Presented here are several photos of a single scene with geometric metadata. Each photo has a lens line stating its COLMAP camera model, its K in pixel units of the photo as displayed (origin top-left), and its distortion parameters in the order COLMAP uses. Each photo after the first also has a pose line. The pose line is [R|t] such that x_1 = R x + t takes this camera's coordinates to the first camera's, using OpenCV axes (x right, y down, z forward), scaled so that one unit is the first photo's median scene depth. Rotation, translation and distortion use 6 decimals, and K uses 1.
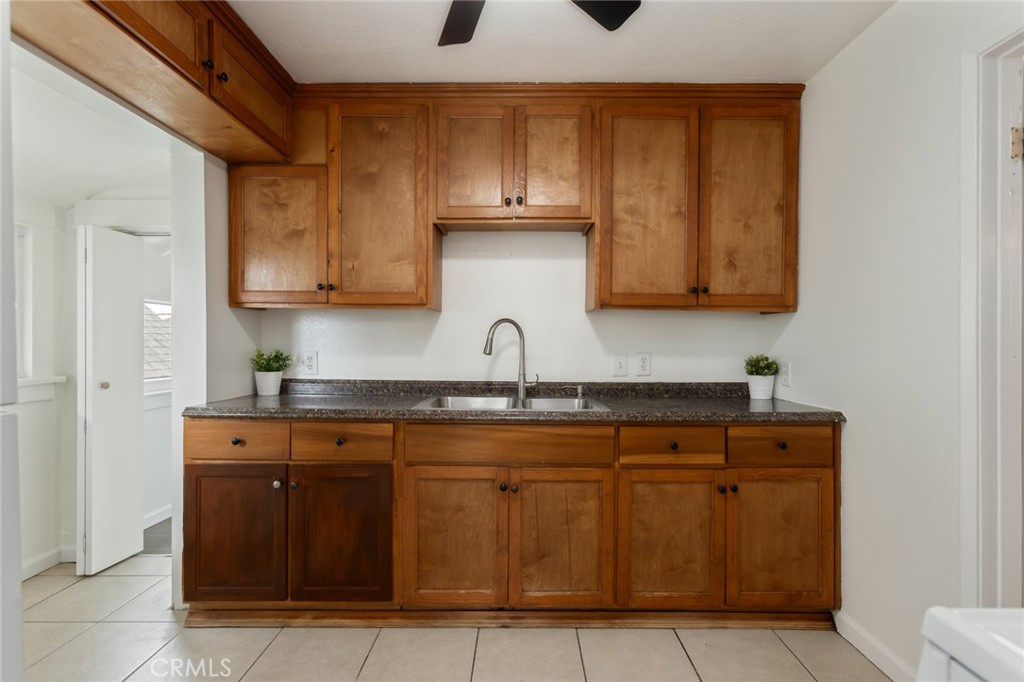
lens RADIAL K [[489.8, 0, 514.7], [0, 489.8, 344.7], [0, 0, 1]] dist [-0.018416, 0.000032]
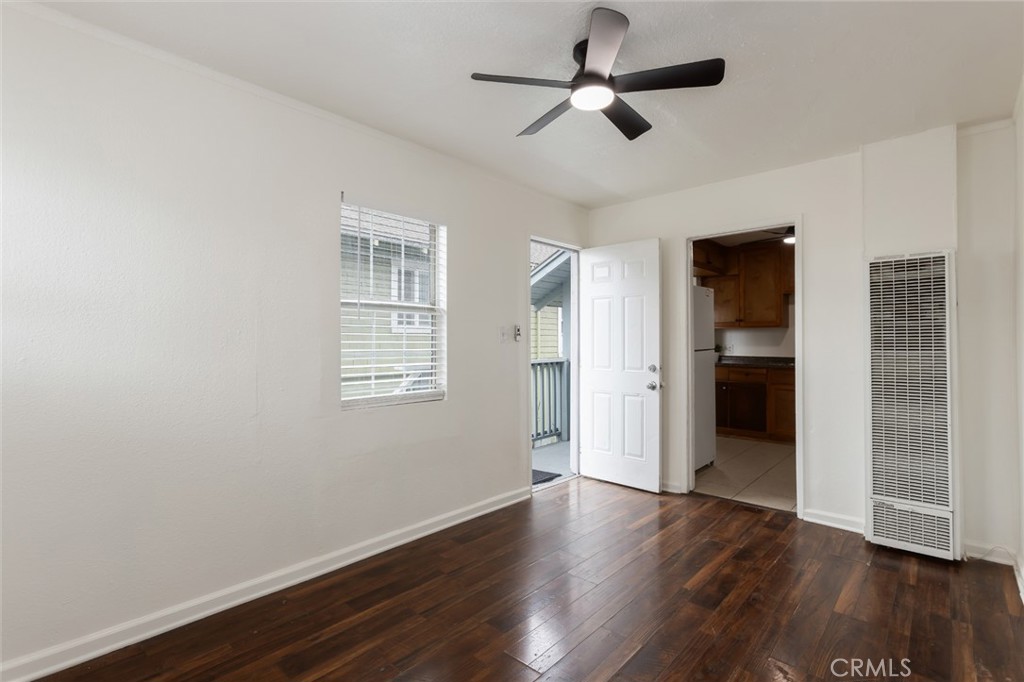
lens RADIAL K [[482.3, 0, 512.1], [0, 482.3, 336.6], [0, 0, 1]] dist [-0.004091, 0.000396]
pose [[0.747793, -0.008613, -0.663876, 0.442152], [-0.002217, 0.999878, -0.015469, 0.015988], [0.663928, 0.013039, 0.747682, -1.816587]]
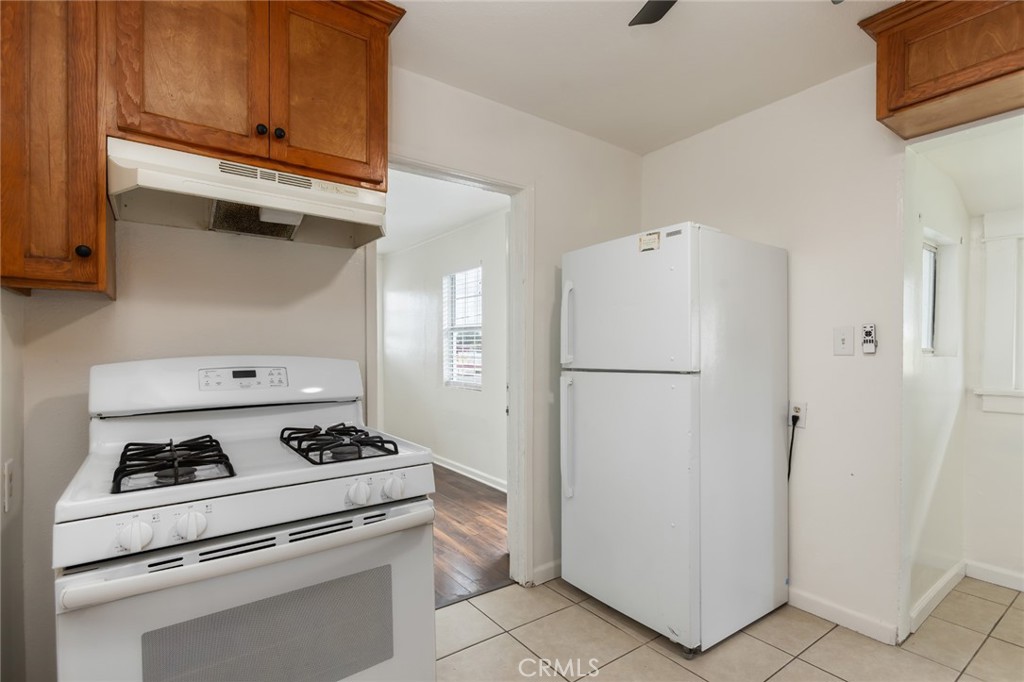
lens RADIAL K [[491.2, 0, 517.3], [0, 491.2, 353.0], [0, 0, 1]] dist [-0.001089, 0.000145]
pose [[-0.802834, 0.002496, -0.596197, 0.459413], [-0.004730, 0.999933, 0.010556, -0.006680], [0.596183, 0.011295, -0.802769, 0.747143]]
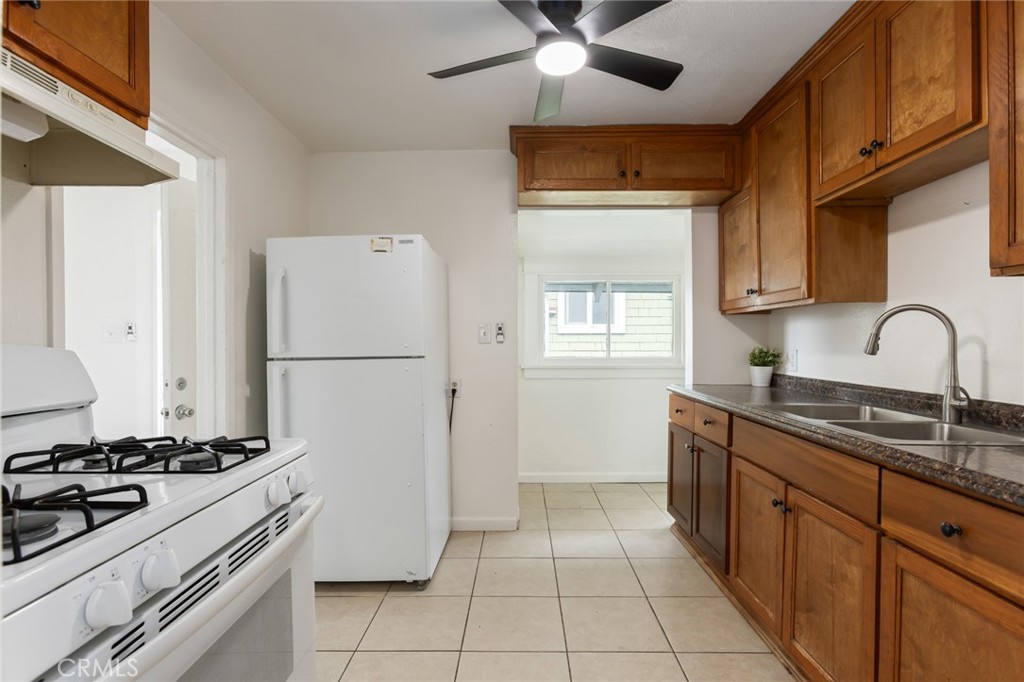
lens RADIAL K [[482.6, 0, 514.4], [0, 482.6, 342.9], [0, 0, 1]] dist [-0.000441, 0.000566]
pose [[-0.009822, -0.003962, -0.999944, 0.734366], [-0.004408, 0.999983, -0.003919, 0.007197], [0.999942, 0.004369, -0.009839, 0.459860]]
